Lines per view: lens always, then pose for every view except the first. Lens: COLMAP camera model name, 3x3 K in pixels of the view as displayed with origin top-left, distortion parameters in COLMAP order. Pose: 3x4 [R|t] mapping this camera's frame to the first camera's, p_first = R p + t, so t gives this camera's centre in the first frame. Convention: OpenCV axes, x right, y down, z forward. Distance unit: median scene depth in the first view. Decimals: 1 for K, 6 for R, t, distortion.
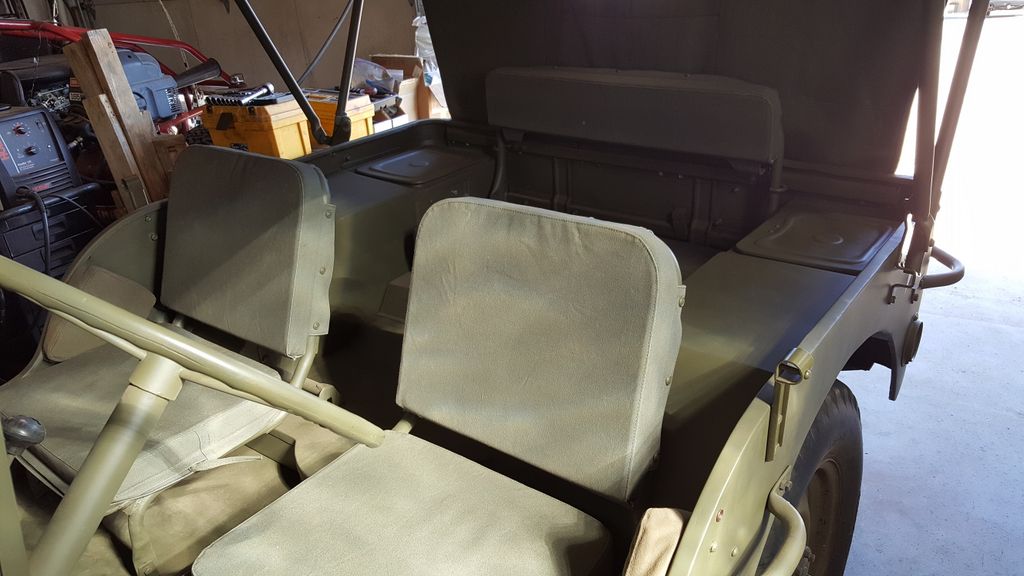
lens RADIAL K [[782.2, 0, 512.0], [0, 782.2, 288.0], [0, 0, 1]] dist [0.041550, -0.011337]
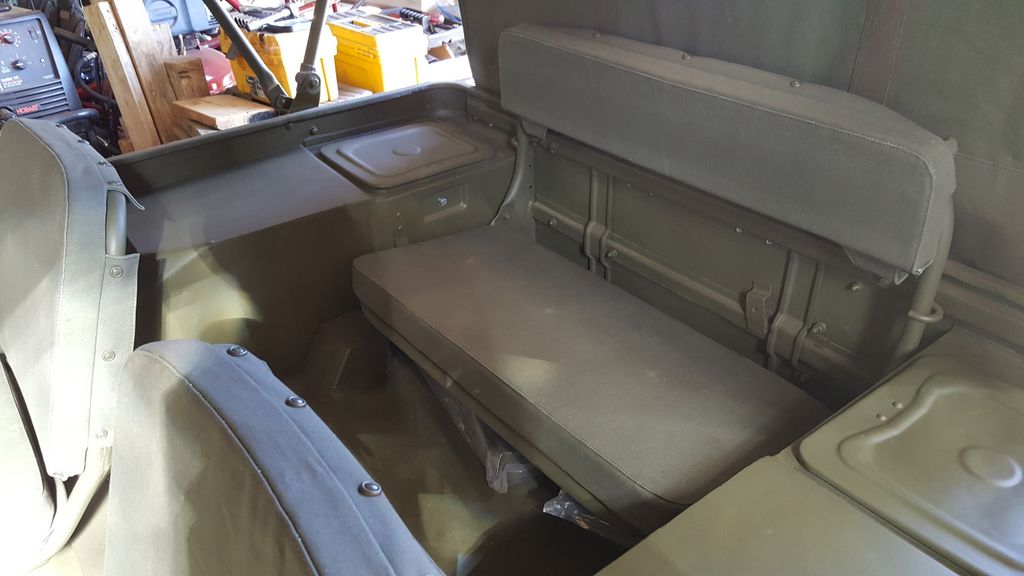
lens RADIAL K [[768.6, 0, 512.0], [0, 768.6, 288.0], [0, 0, 1]] dist [0.002713, 0.014210]
pose [[0.965209, 0.162400, -0.204935, 0.116147], [-0.135537, 0.980972, 0.139008, -0.125193], [0.223610, -0.106395, 0.968854, 0.289321]]
